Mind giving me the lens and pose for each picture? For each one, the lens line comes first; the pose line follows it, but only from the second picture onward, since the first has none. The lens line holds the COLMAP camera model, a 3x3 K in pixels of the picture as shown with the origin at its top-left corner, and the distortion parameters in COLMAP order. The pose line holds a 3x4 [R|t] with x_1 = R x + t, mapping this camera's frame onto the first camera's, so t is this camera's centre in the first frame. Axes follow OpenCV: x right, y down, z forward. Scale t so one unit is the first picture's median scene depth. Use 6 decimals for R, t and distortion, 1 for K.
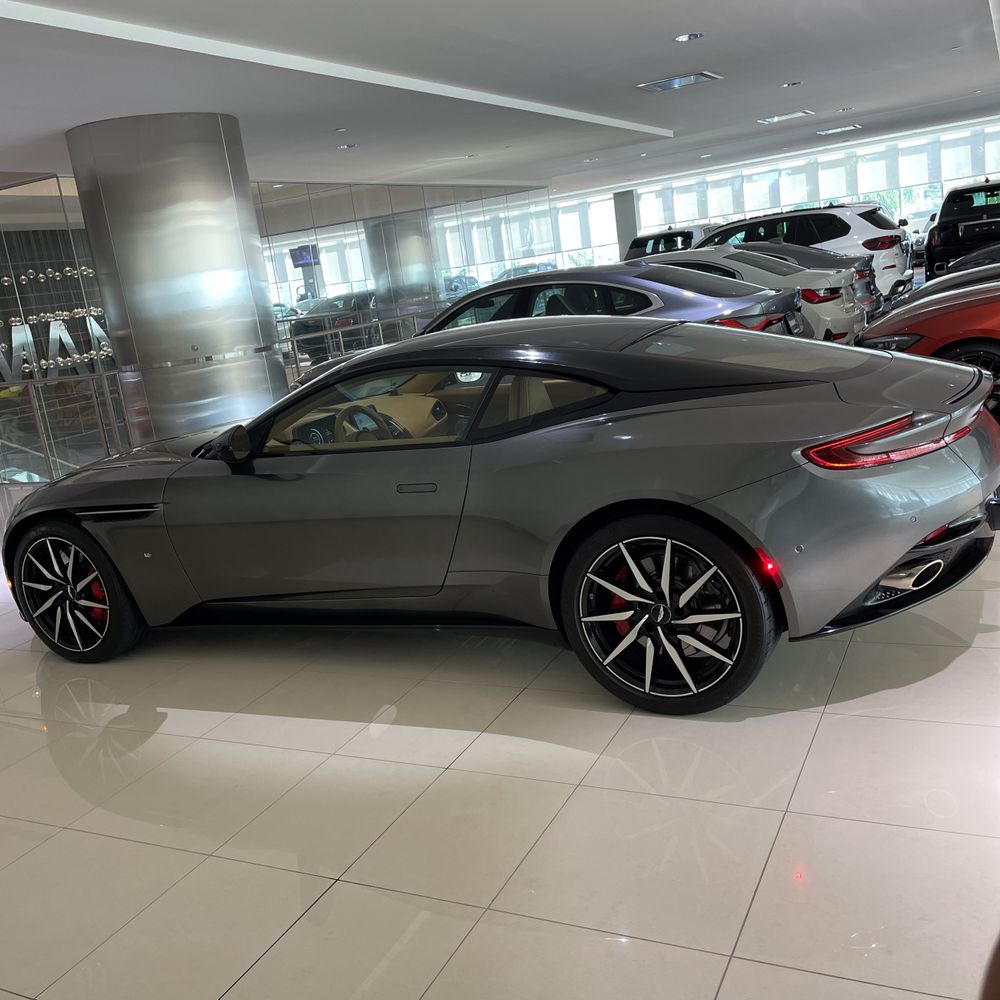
lens RADIAL K [[1012.3, 0, 500.0], [0, 1012.3, 500.0], [0, 0, 1]] dist [0.116020, -0.167210]
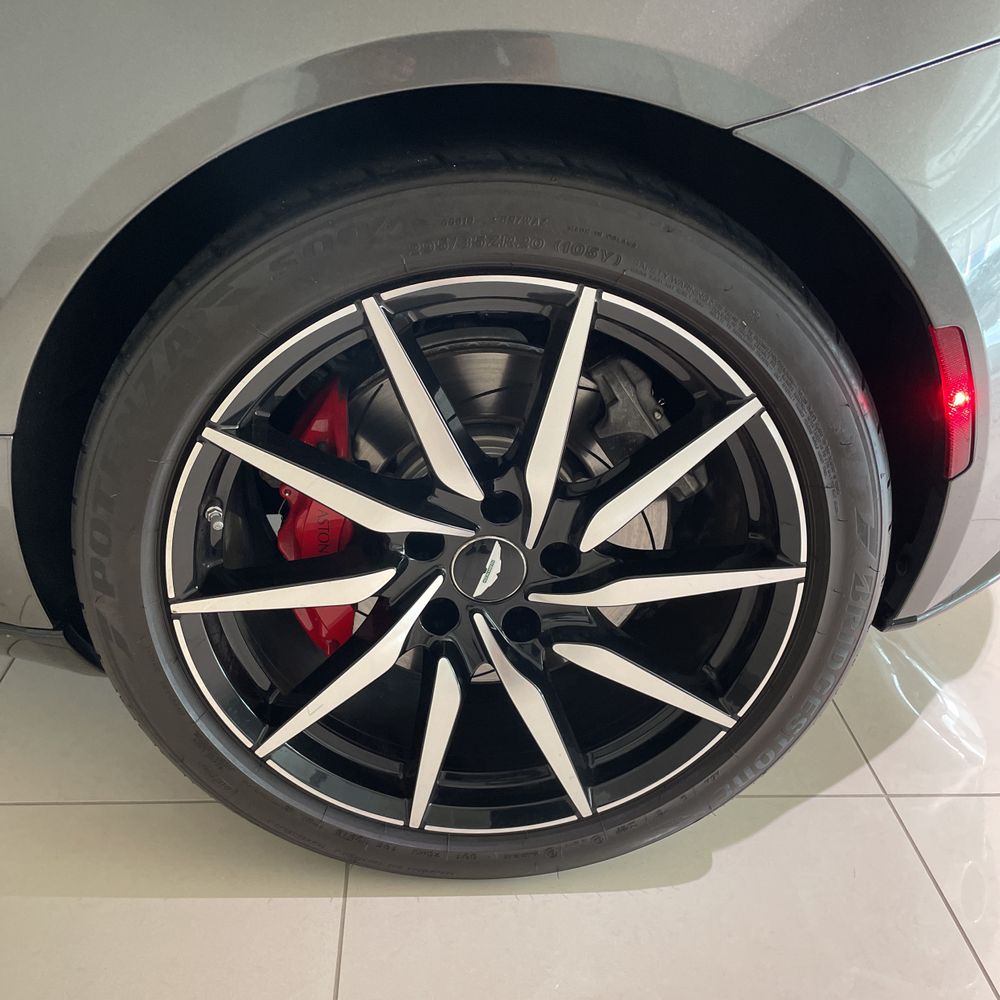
lens RADIAL K [[1012.3, 0, 500.0], [0, 1012.3, 500.0], [0, 0, 1]] dist [0.116020, -0.167210]
pose [[0.850340, -0.068983, 0.521693, 0.007064], [-0.042720, 0.979050, 0.199091, 0.013925], [-0.524497, -0.191581, 0.829578, 0.275952]]
